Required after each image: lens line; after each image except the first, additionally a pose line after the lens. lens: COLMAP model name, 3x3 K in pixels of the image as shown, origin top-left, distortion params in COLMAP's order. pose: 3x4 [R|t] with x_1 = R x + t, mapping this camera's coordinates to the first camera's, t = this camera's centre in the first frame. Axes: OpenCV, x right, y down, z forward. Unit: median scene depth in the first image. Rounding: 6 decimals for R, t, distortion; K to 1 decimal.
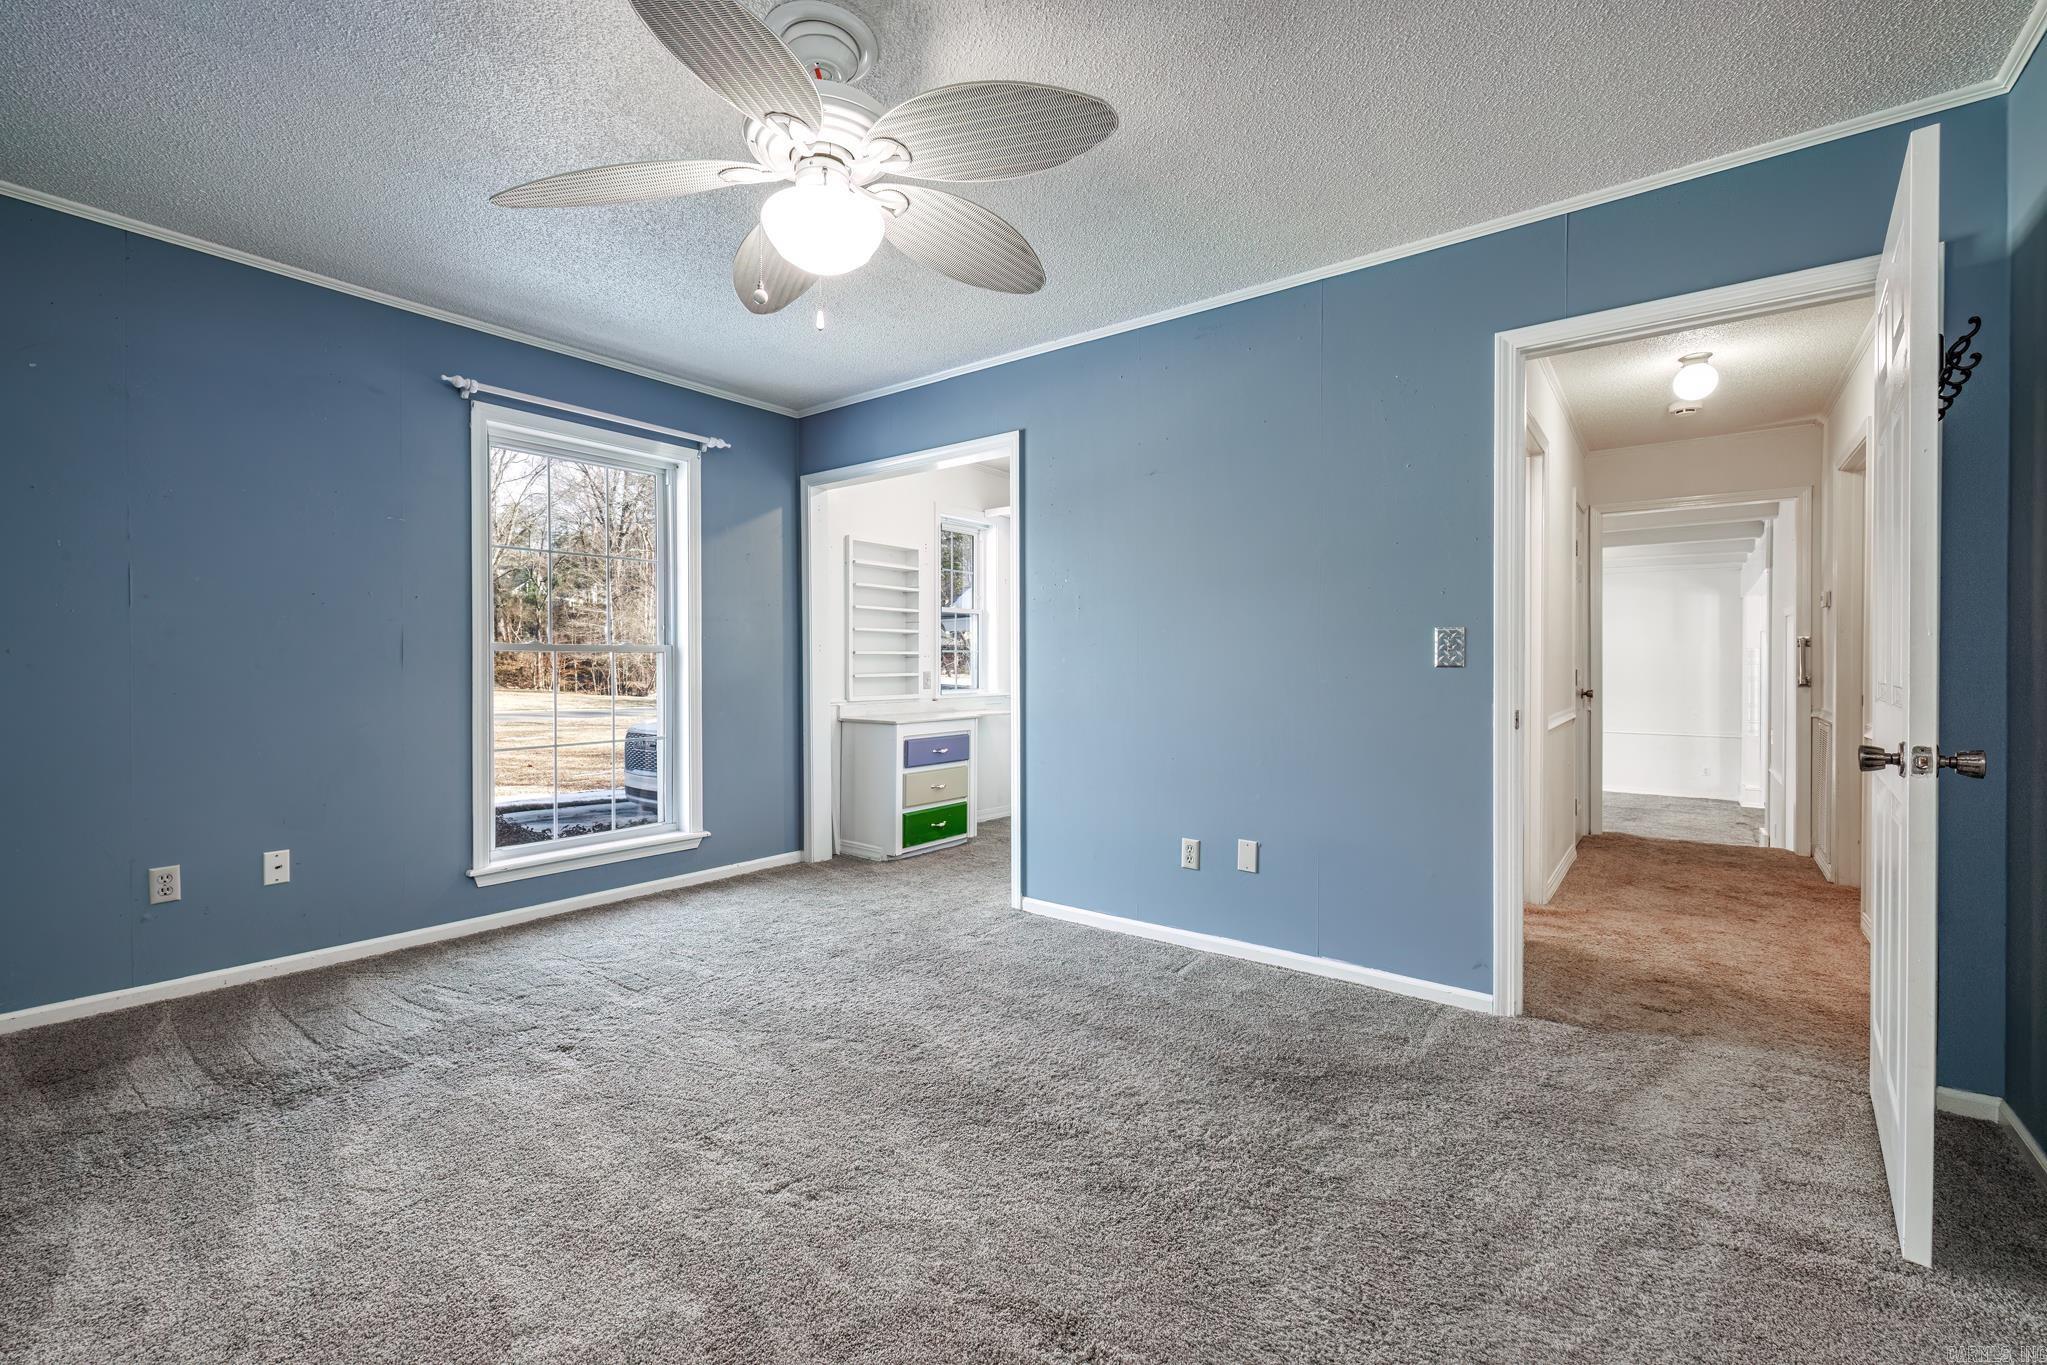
lens RADIAL K [[862.3, 0, 1018.9], [0, 862.3, 670.7], [0, 0, 1]] dist [0.002432, -0.000226]
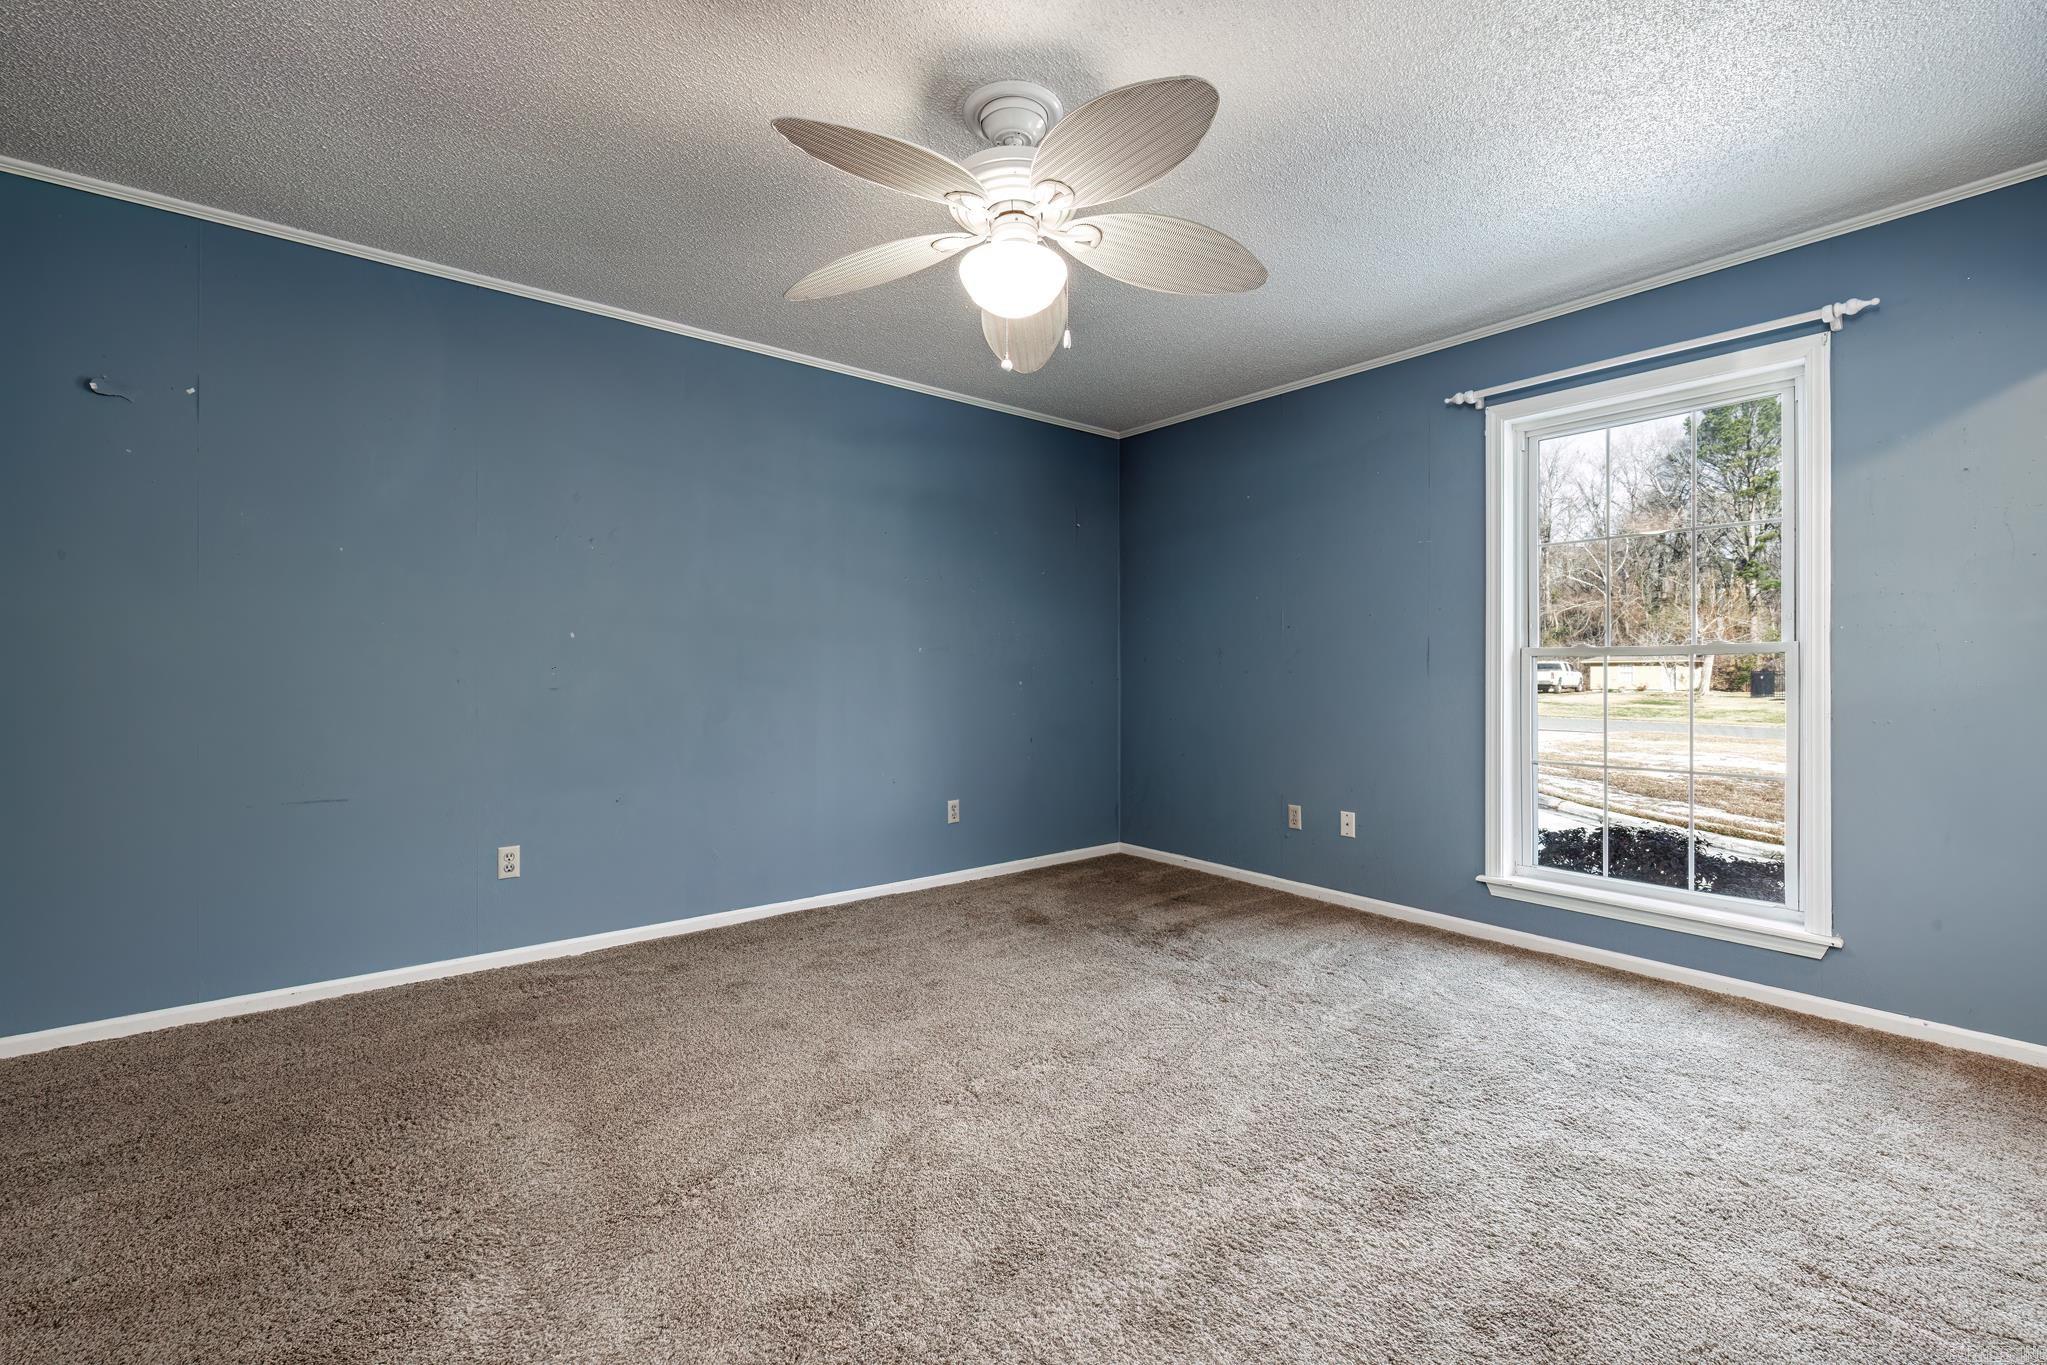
lens RADIAL K [[862.3, 0, 1018.5], [0, 862.3, 679.4], [0, 0, 1]] dist [0.002432, -0.000226]
pose [[-0.233233, 0.005305, -0.972406, 0.516716], [-0.008411, 0.999937, 0.007473, -0.000436], [0.972384, 0.009922, -0.233174, 0.773189]]
